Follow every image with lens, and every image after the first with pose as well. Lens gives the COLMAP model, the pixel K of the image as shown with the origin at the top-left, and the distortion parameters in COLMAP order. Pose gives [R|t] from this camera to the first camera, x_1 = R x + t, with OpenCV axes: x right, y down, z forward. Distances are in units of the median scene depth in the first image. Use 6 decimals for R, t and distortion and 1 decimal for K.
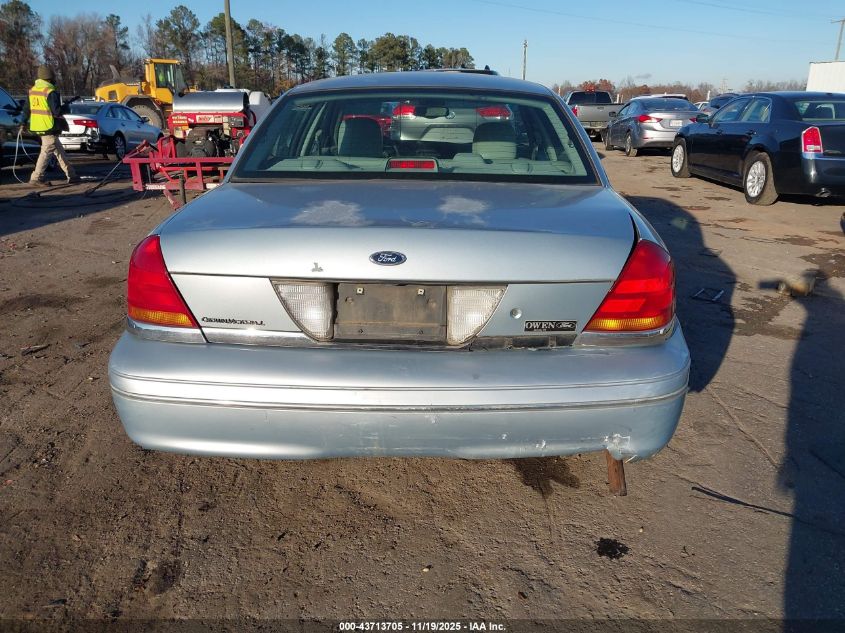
lens RADIAL K [[651.3, 0, 431.3], [0, 651.3, 317.8], [0, 0, 1]] dist [0.042734, -0.039613]
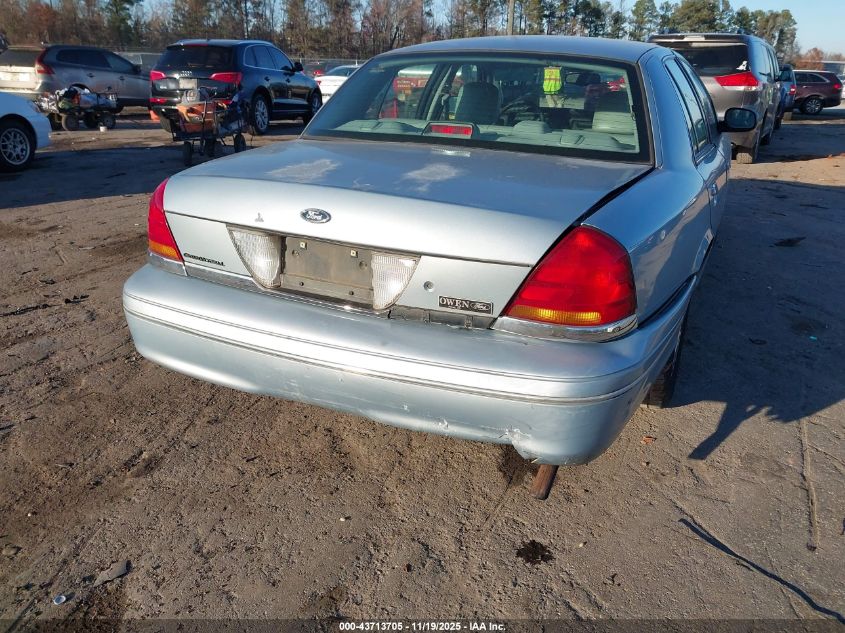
lens RADIAL K [[651.3, 0, 431.3], [0, 651.3, 317.8], [0, 0, 1]] dist [0.042734, -0.039613]
pose [[0.920501, 0.154881, -0.358732, 0.476214], [-0.138481, 0.987807, 0.071142, -0.029297], [0.365377, -0.015809, 0.930725, 0.090476]]
